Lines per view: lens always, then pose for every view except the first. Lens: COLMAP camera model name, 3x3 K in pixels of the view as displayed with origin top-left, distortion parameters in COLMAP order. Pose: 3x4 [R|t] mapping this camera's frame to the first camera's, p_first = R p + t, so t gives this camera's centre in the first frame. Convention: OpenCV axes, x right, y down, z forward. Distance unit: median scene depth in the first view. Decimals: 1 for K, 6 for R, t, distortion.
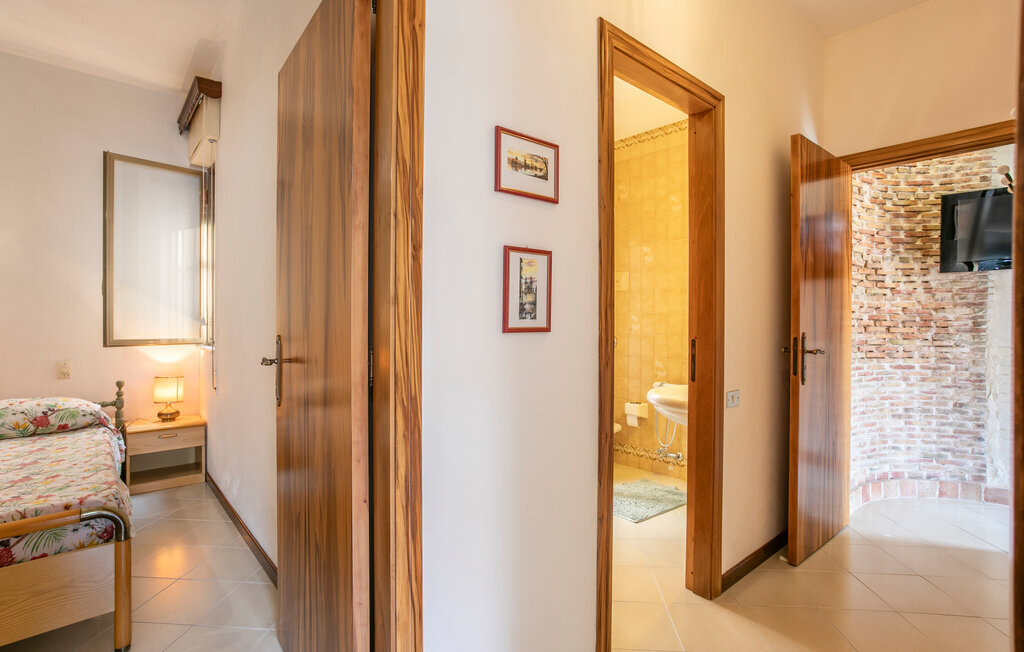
lens RADIAL K [[489.4, 0, 512.0], [0, 489.4, 326.0], [0, 0, 1]] dist [-0.000235, -0.000224]
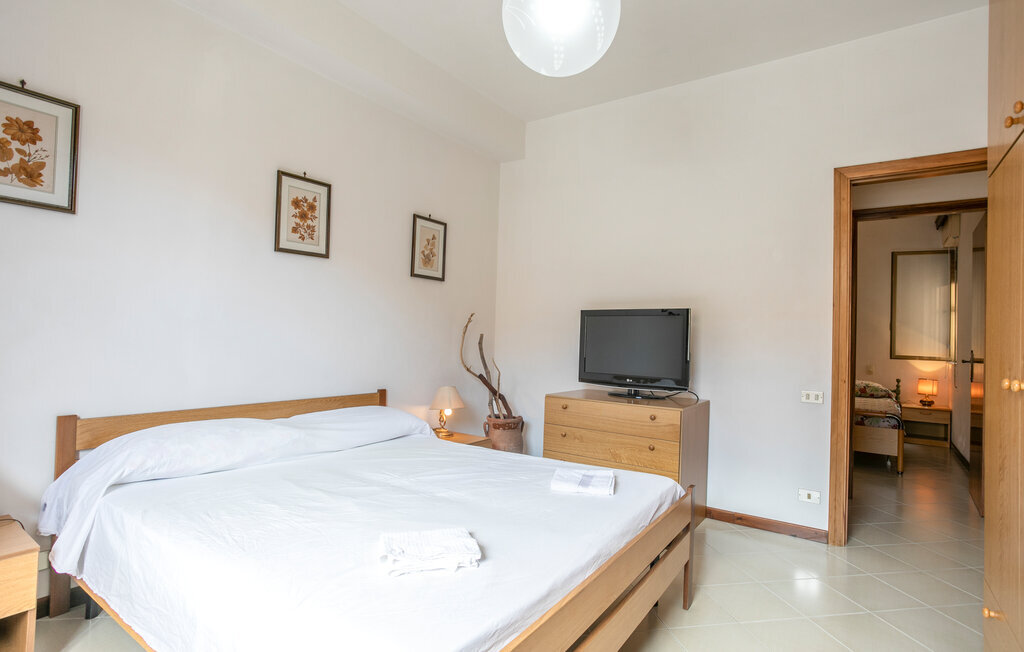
lens RADIAL K [[517.8, 0, 512.0], [0, 517.8, 326.0], [0, 0, 1]] dist [0.000283, -0.000169]
pose [[0.254222, -0.009121, -0.967103, 0.636635], [-0.027255, 0.999491, -0.016591, -0.008380], [0.966762, 0.030576, 0.253844, -0.807729]]
